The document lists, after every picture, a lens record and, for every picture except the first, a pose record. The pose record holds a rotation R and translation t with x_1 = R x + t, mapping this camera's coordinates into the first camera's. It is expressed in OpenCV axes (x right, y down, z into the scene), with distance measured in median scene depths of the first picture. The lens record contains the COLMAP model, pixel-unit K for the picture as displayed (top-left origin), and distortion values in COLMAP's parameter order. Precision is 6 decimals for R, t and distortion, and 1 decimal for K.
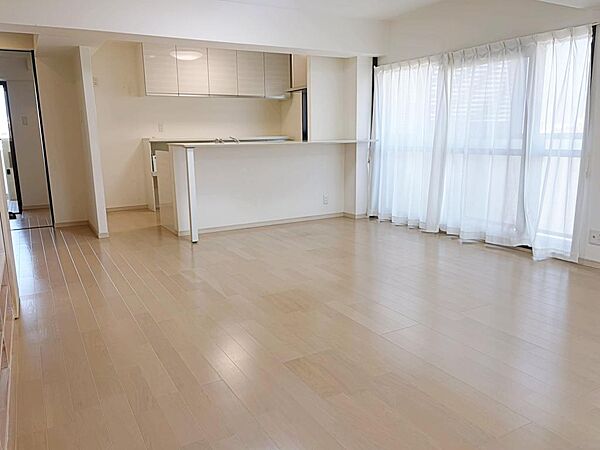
lens RADIAL K [[464.1, 0, 300.0], [0, 464.1, 225.0], [0, 0, 1]] dist [0.052432, -0.072687]
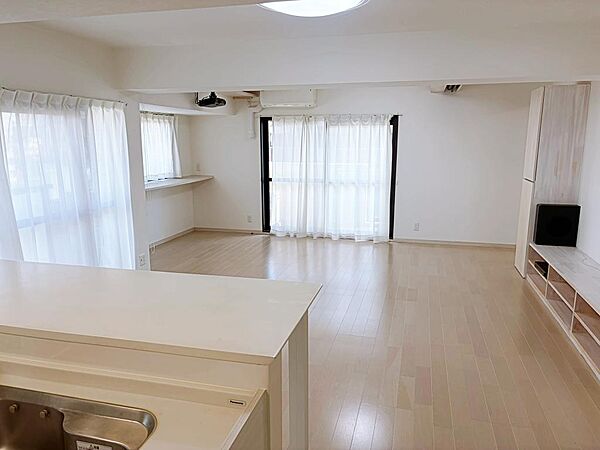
lens RADIAL K [[447.0, 0, 300.0], [0, 447.0, 225.0], [0, 0, 1]] dist [0.031945, -0.006536]
pose [[-0.700957, -0.122854, 0.702543, -0.559129], [0.147242, 0.938903, 0.311096, -0.384728], [-0.697839, 0.321509, -0.640041, 1.399521]]
